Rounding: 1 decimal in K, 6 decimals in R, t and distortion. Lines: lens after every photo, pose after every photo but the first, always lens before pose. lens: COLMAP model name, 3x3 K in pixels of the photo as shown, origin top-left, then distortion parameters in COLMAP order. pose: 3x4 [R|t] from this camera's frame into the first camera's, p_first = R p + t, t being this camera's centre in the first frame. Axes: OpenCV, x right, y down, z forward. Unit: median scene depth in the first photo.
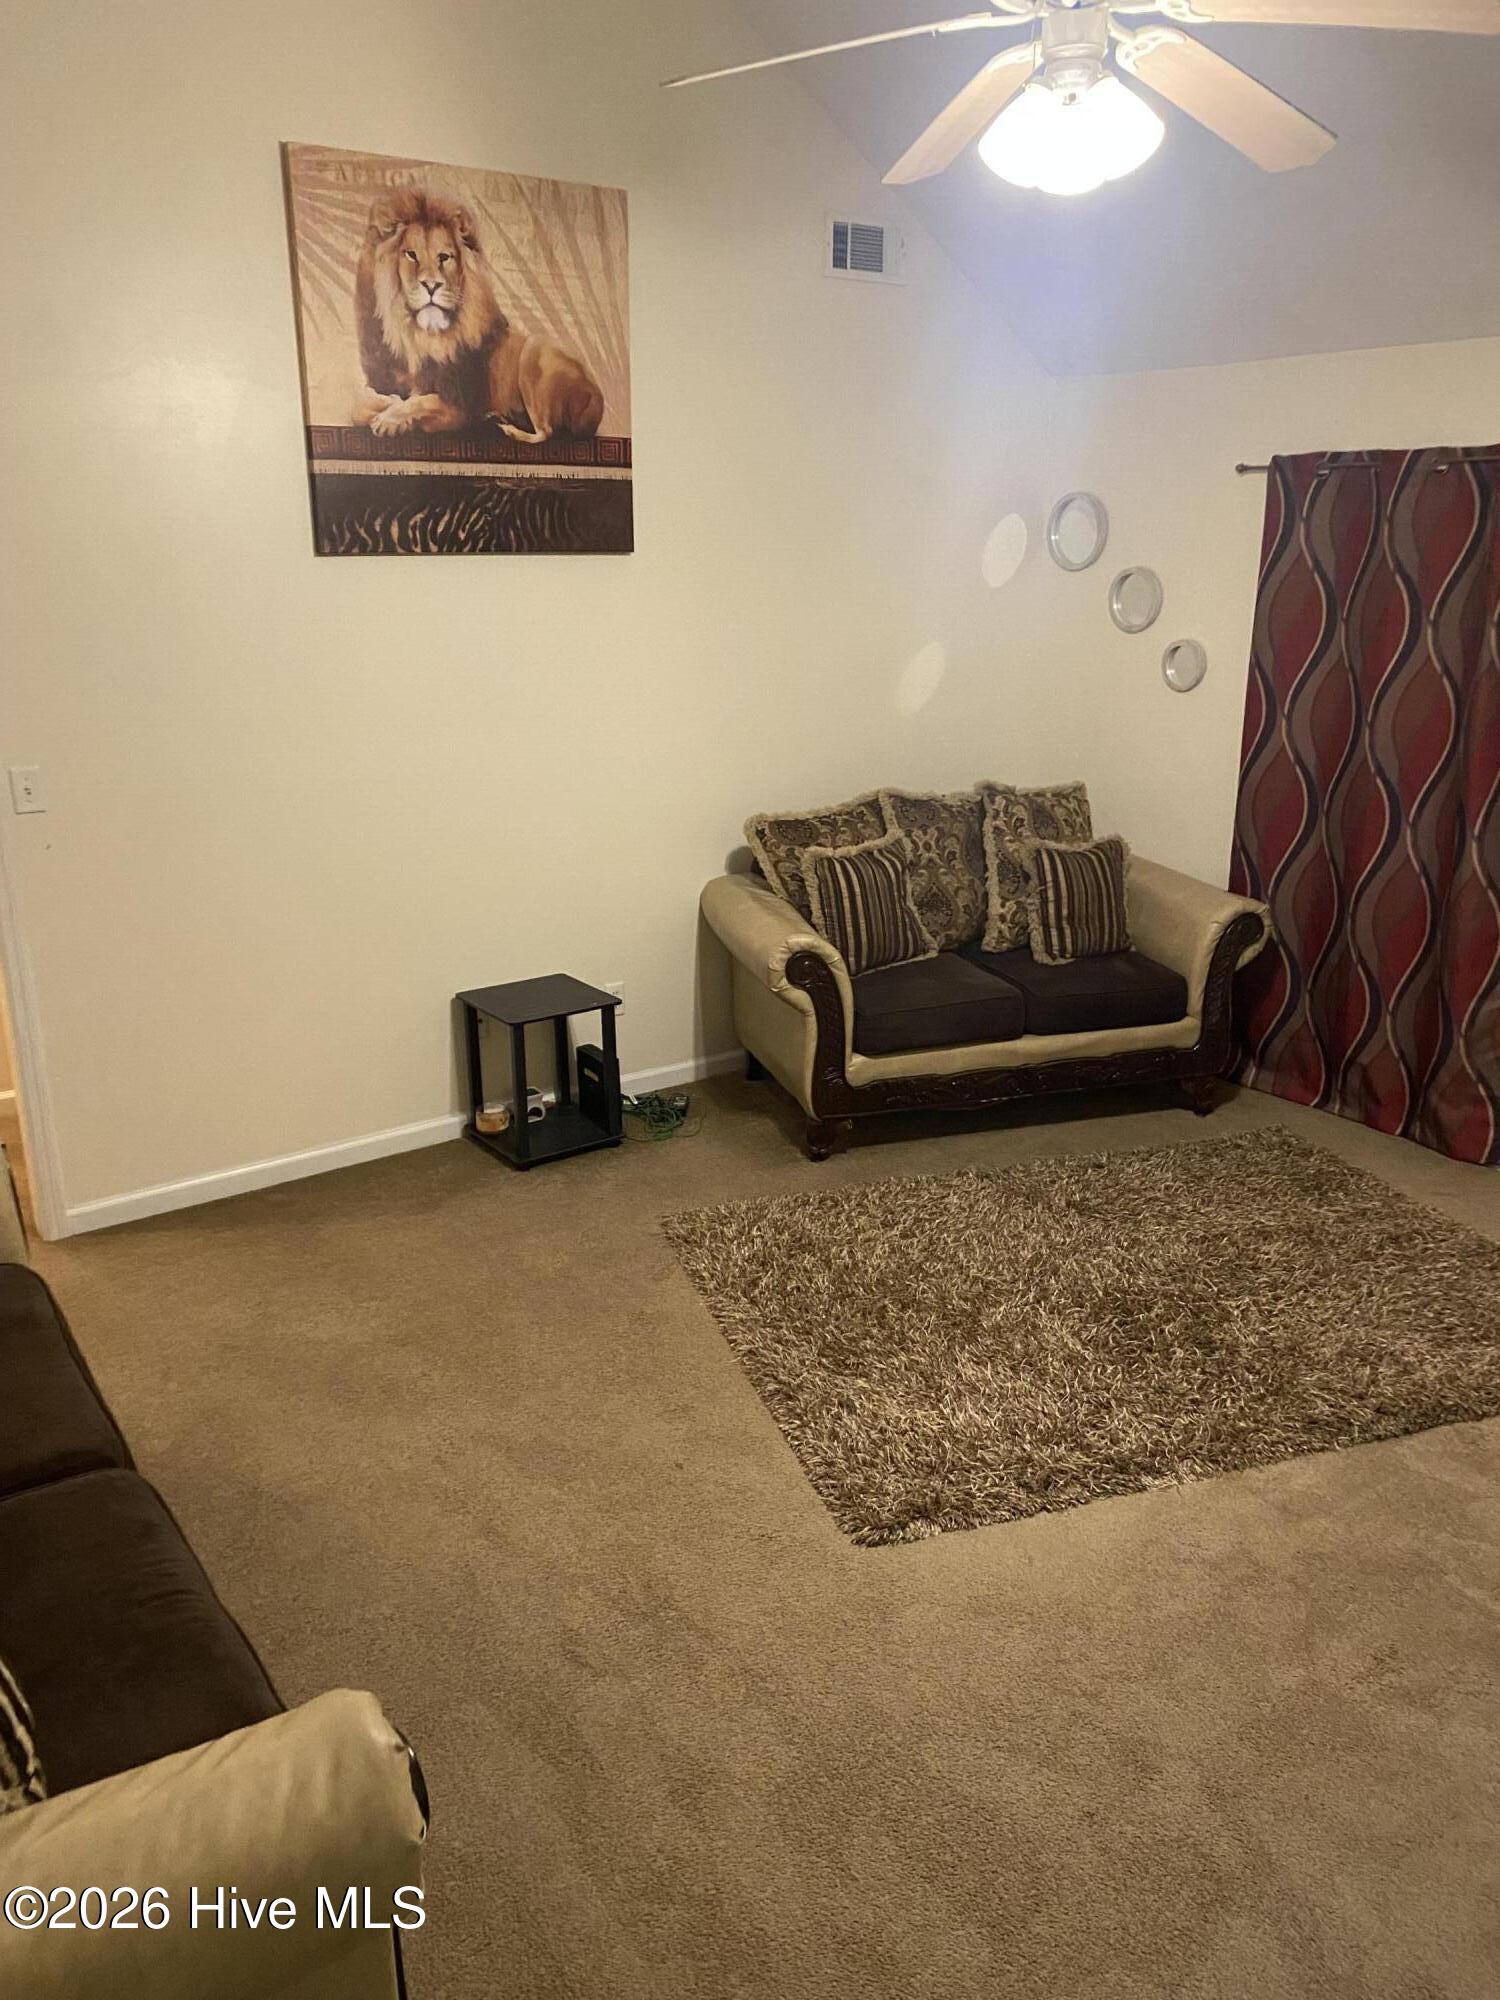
lens RADIAL K [[1564.1, 0, 761.1], [0, 1564.1, 997.5], [0, 0, 1]] dist [0.074241, -0.067867]
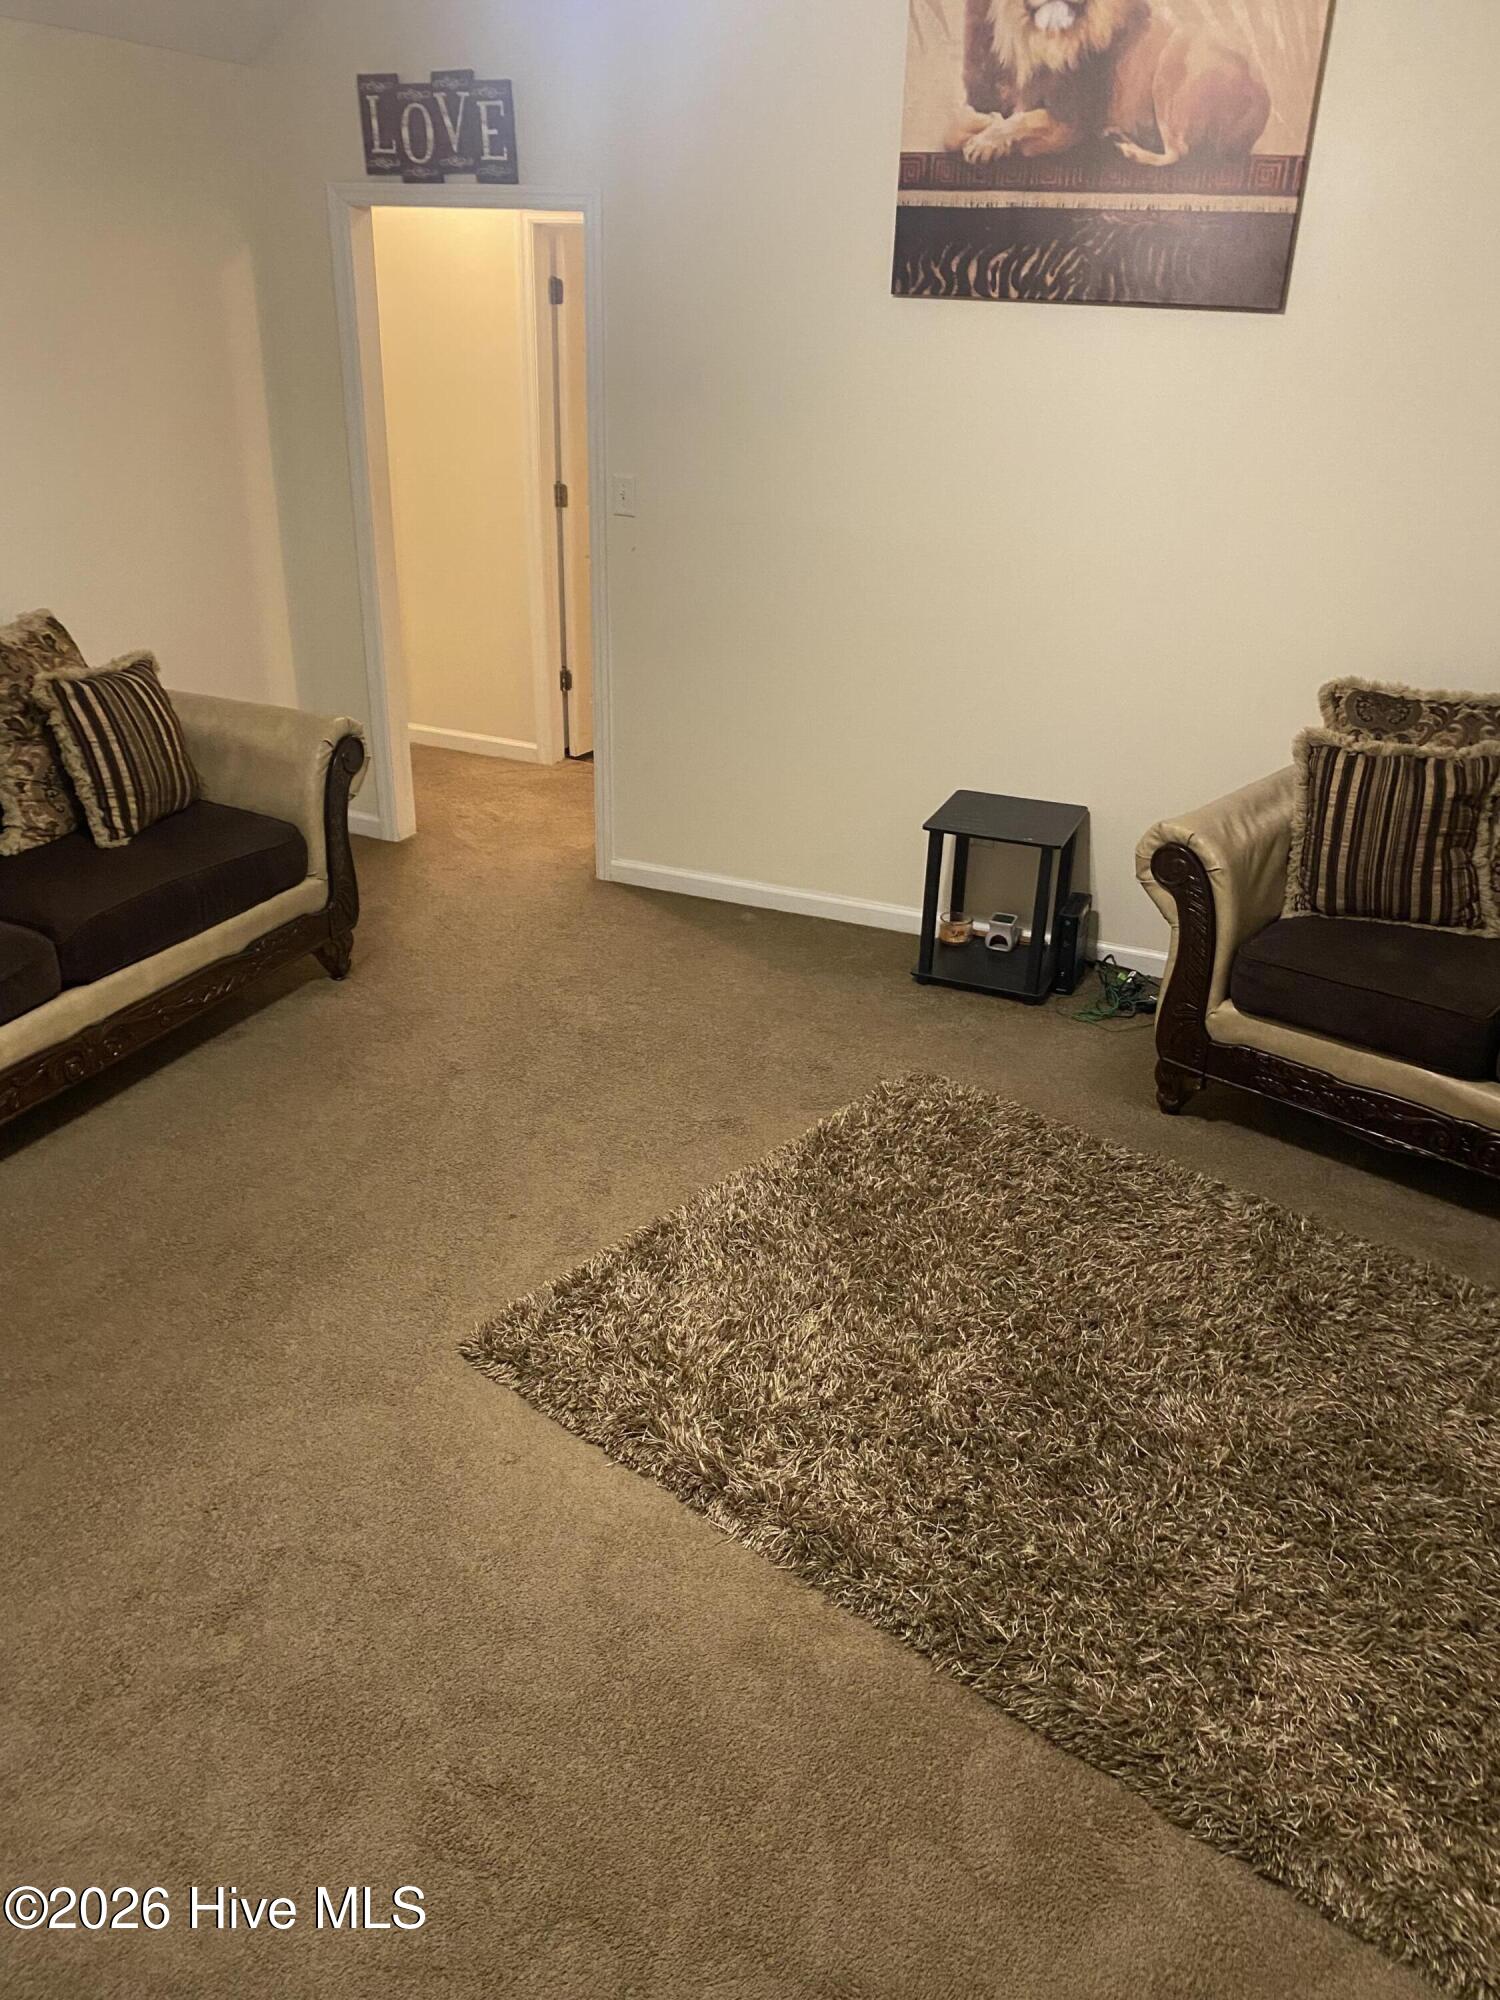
lens RADIAL K [[1564.1, 0, 753.9], [0, 1564.1, 984.6], [0, 0, 1]] dist [0.074241, -0.067867]
pose [[0.522880, 0.366439, -0.769623, 0.548881], [-0.284213, 0.926164, 0.247878, -0.099640], [0.803629, 0.089127, 0.588419, 0.377257]]
